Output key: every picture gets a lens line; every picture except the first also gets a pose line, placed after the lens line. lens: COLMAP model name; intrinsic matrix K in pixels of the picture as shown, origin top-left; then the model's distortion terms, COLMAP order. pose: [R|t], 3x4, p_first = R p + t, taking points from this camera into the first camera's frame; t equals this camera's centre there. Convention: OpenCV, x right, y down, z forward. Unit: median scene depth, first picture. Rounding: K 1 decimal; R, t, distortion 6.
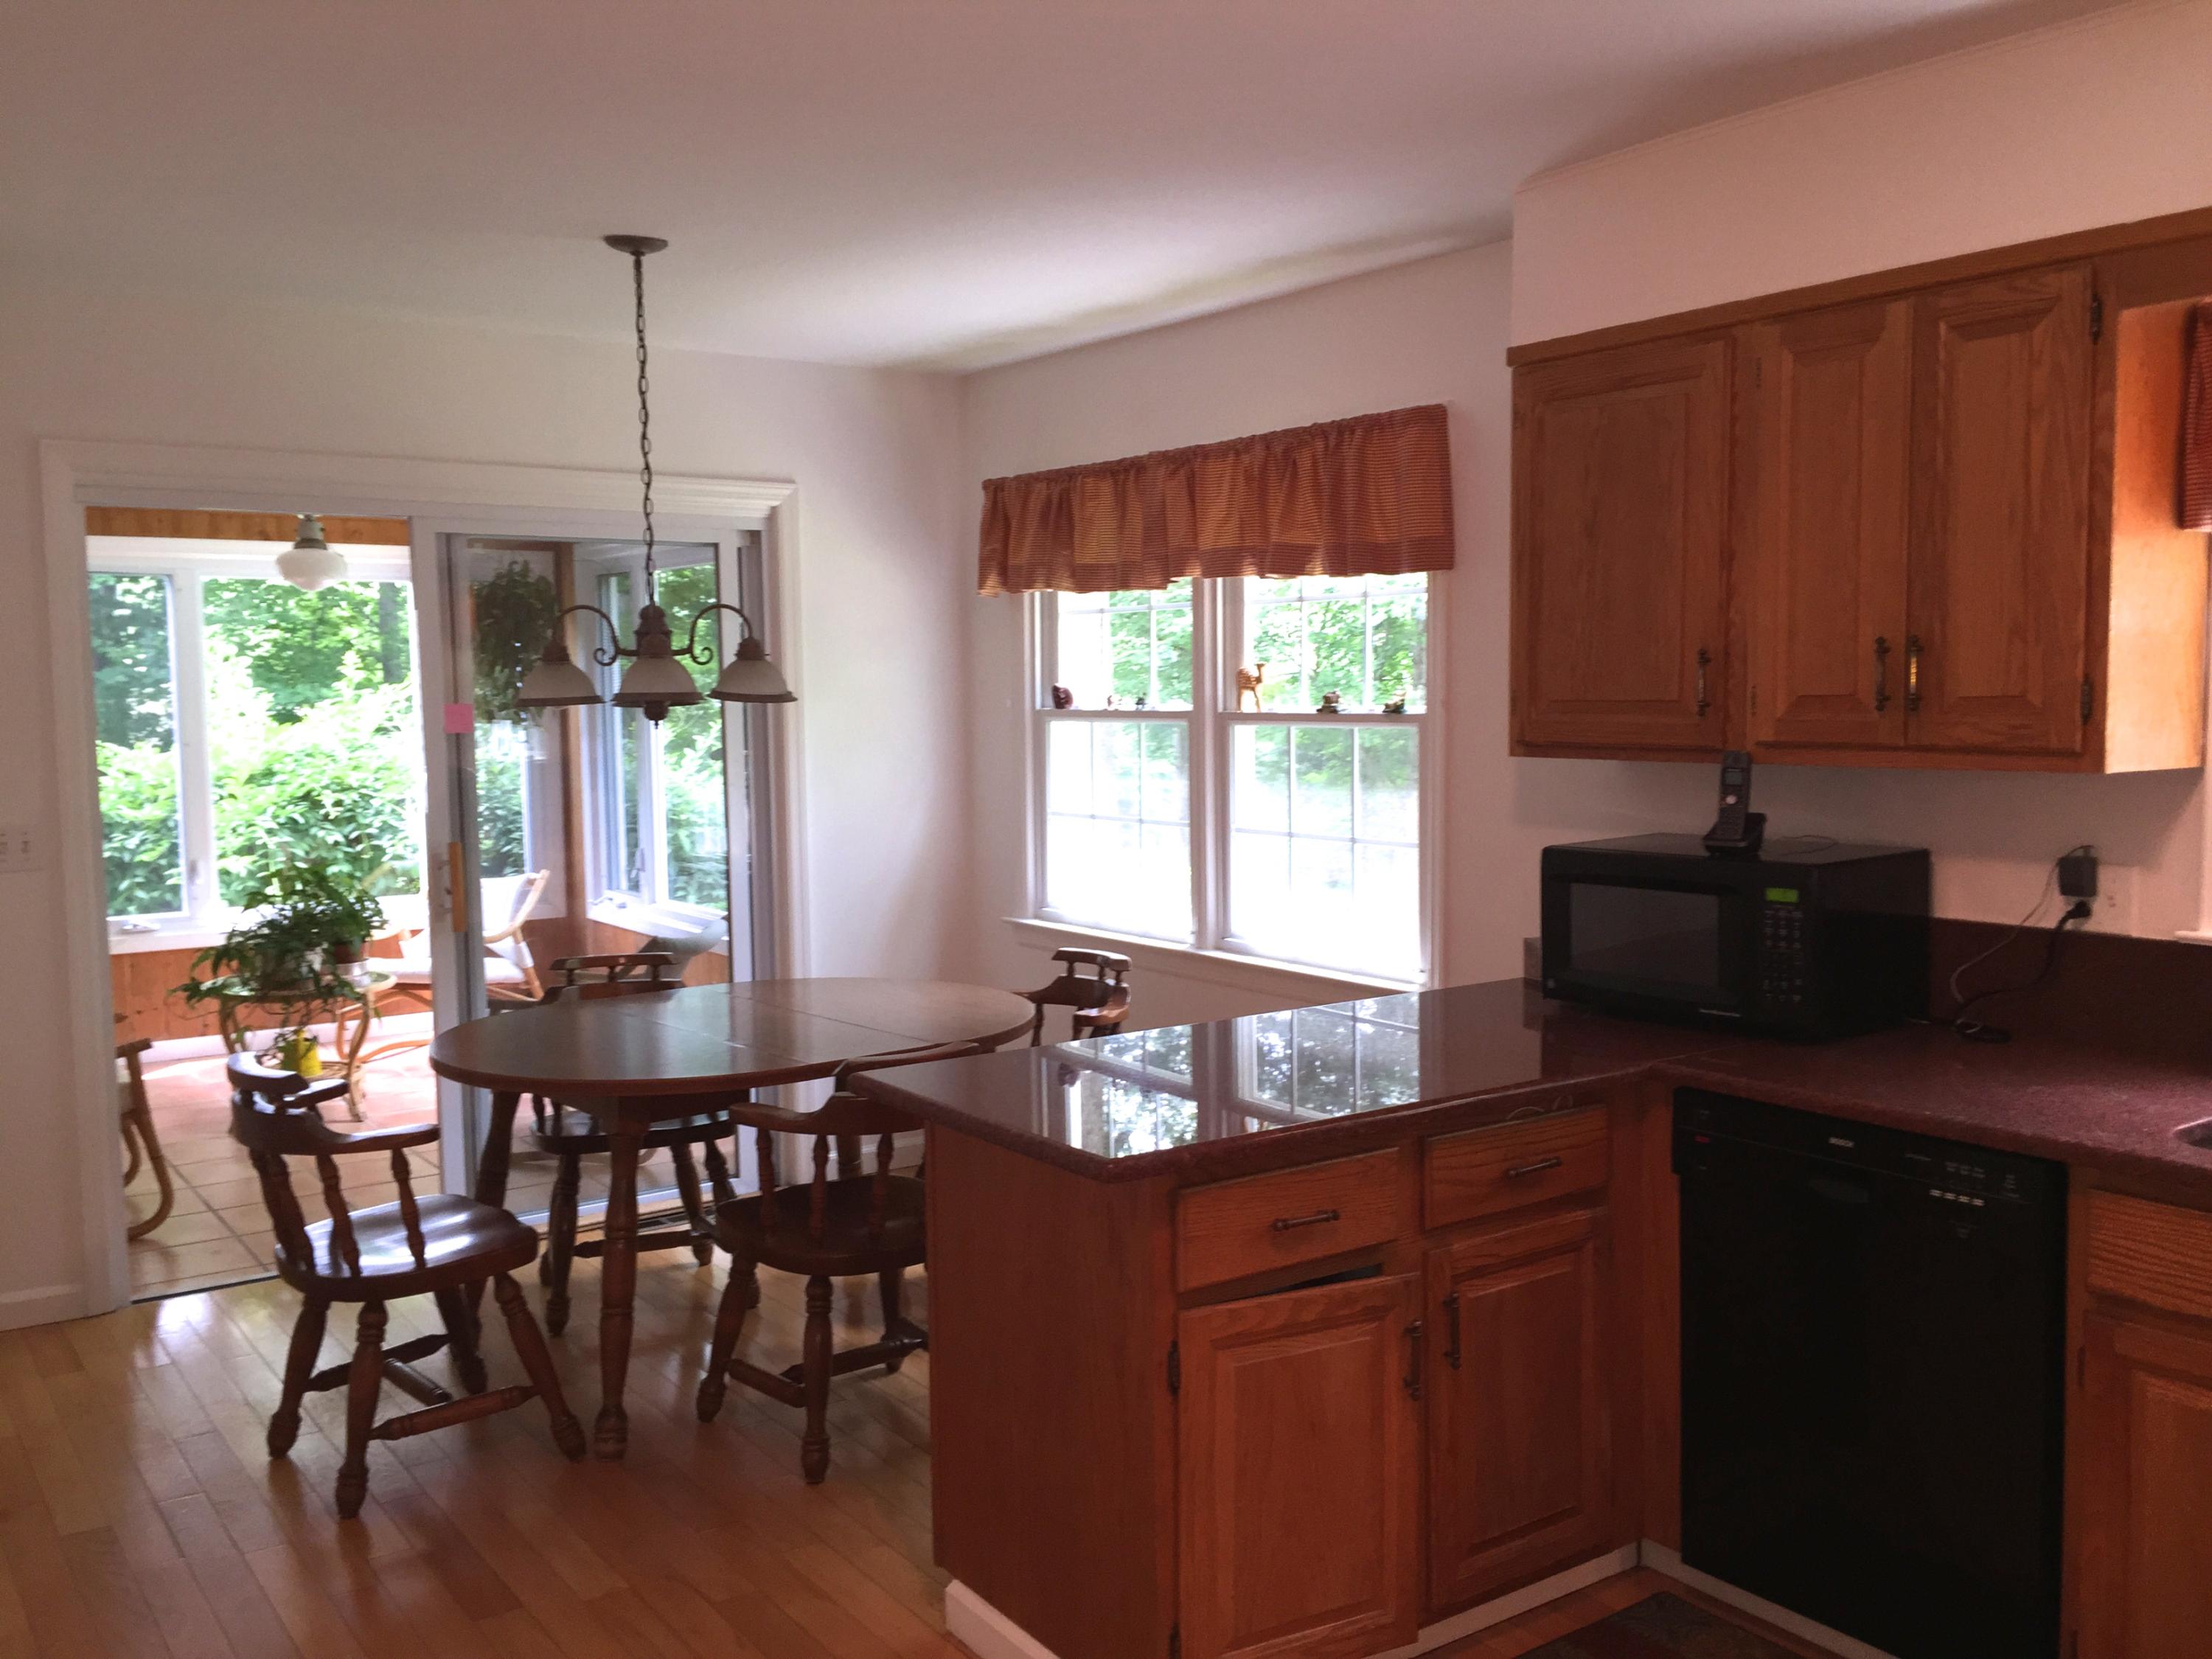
lens RADIAL K [[1883.3, 0, 1118.5], [0, 1883.3, 827.8], [0, 0, 1]] dist [-0.013738, -0.004047]
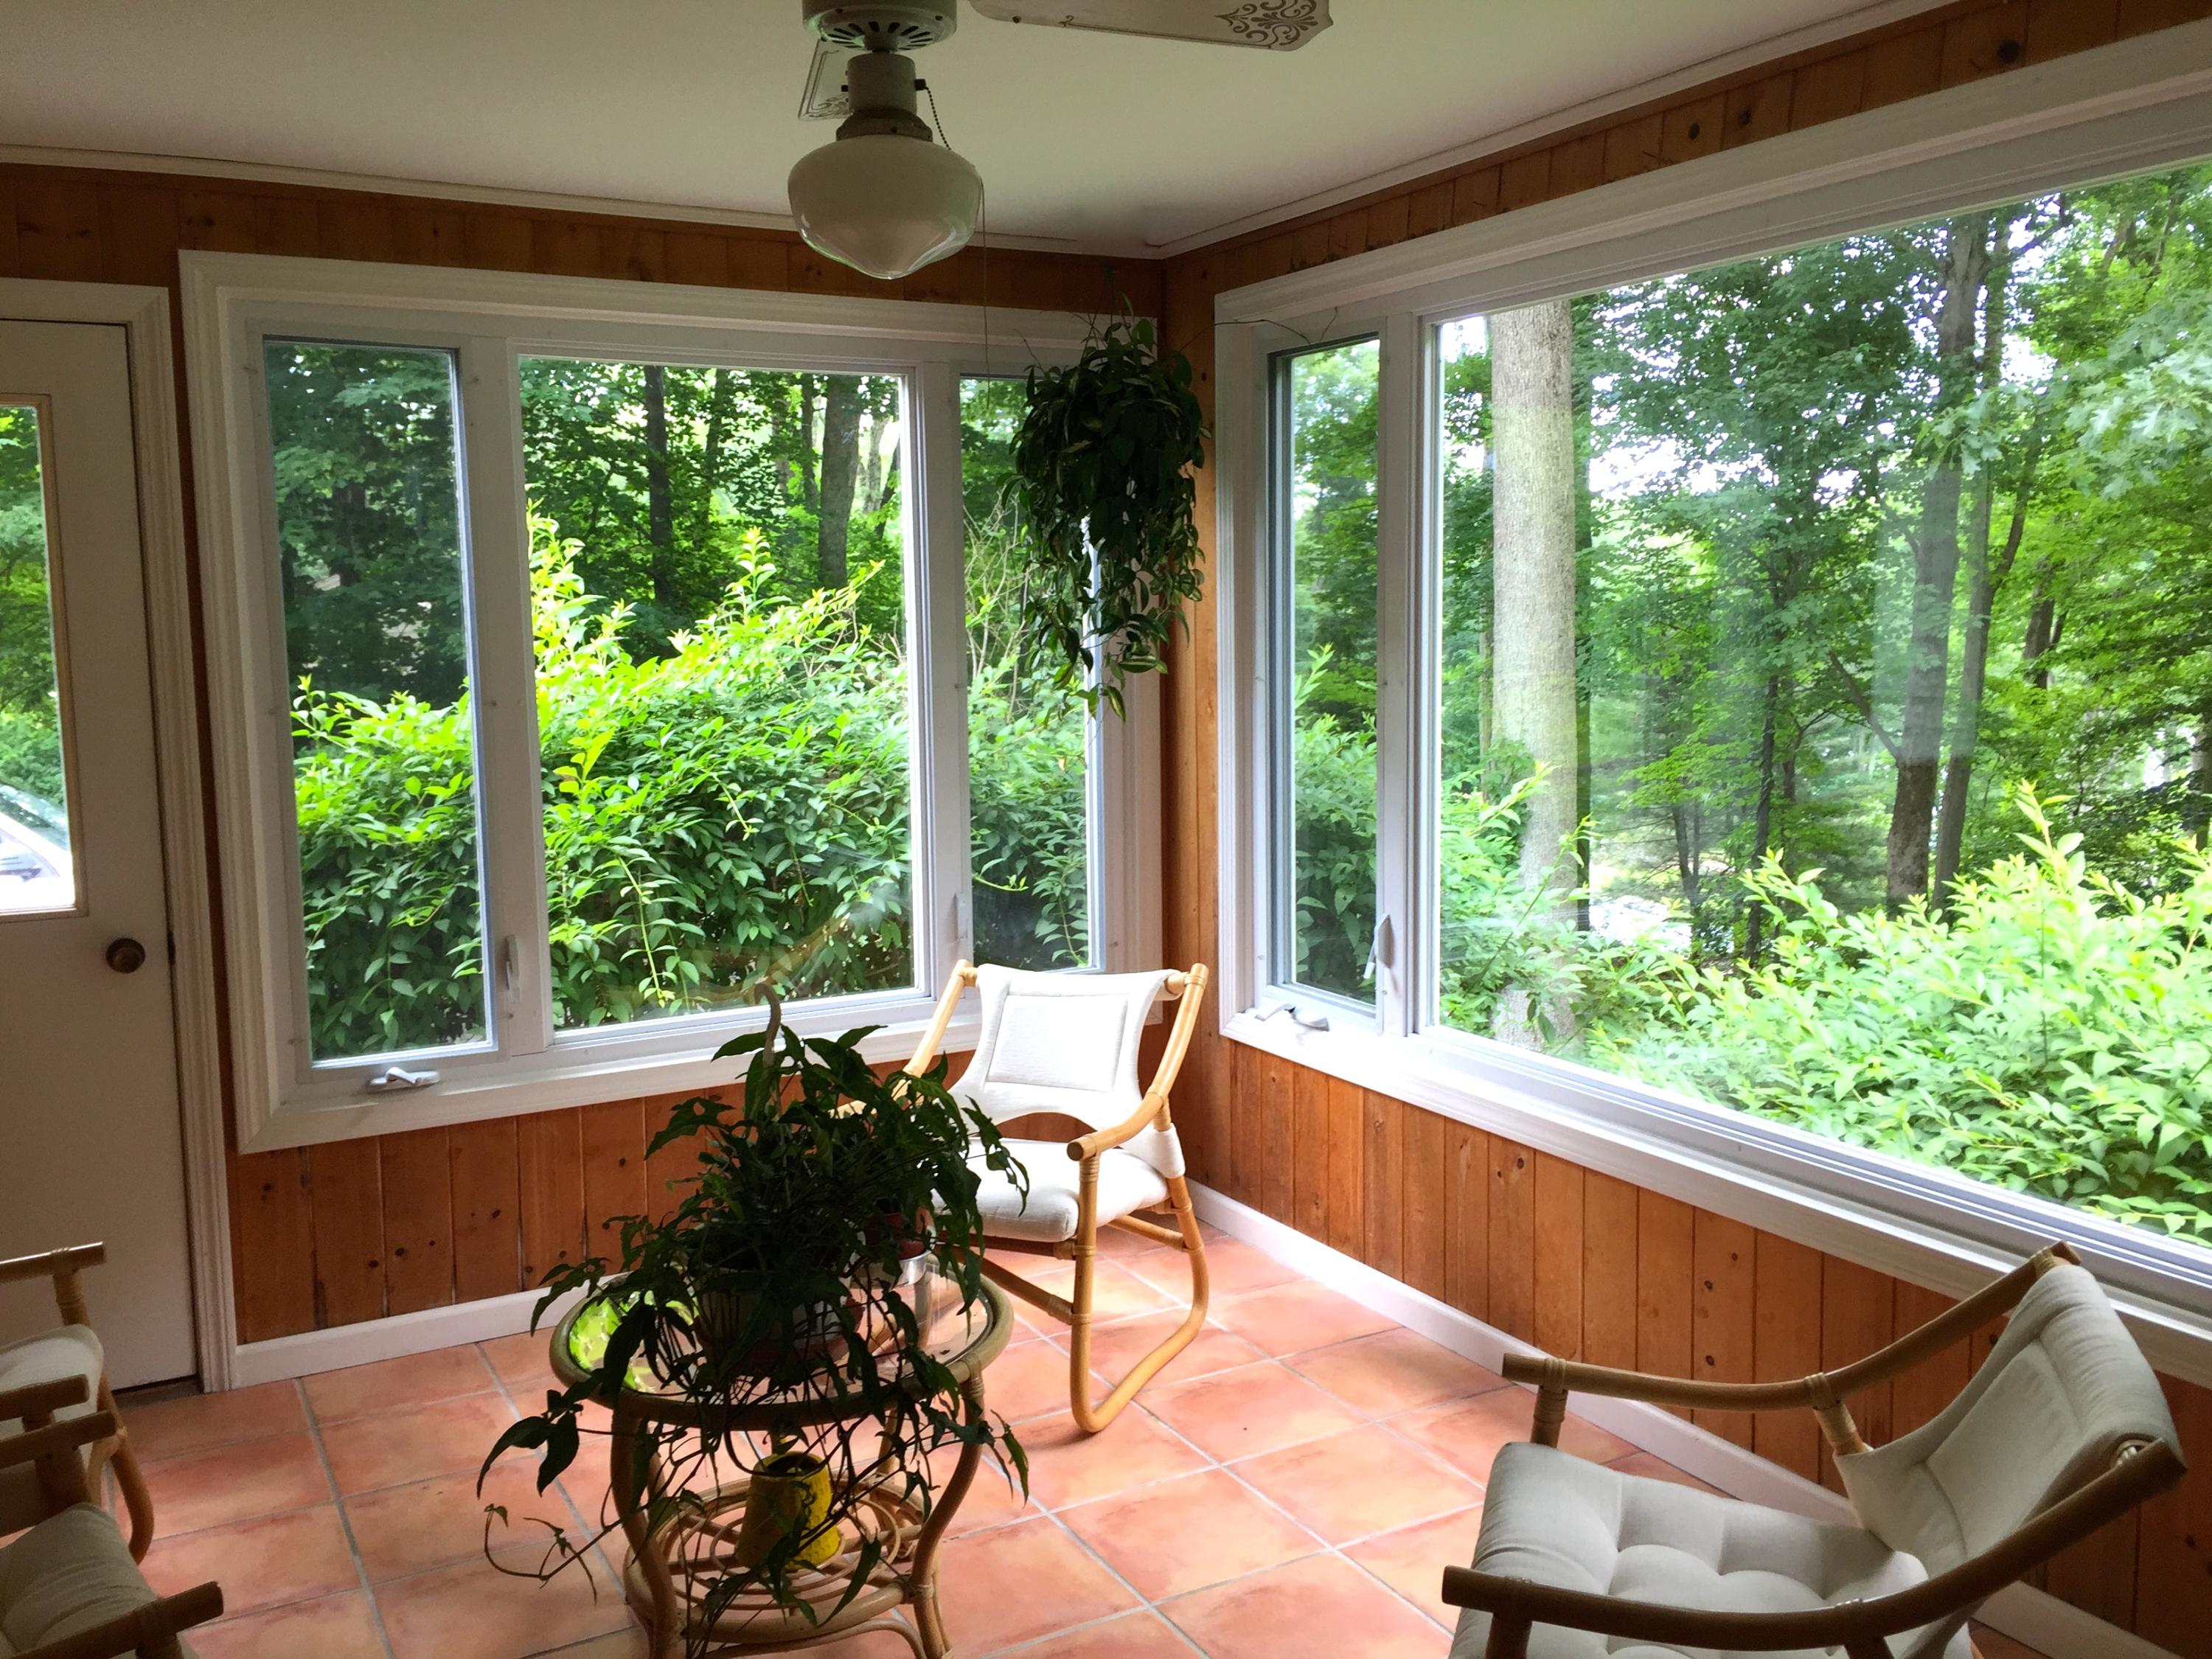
lens RADIAL K [[1883.3, 0, 1096.0], [0, 1883.3, 830.3], [0, 0, 1]] dist [-0.013738, -0.004047]
pose [[0.992423, 0.017522, -0.121609, -0.262441], [-0.012586, 0.999070, 0.041239, -0.031039], [0.122219, -0.039396, 0.991721, 0.498093]]
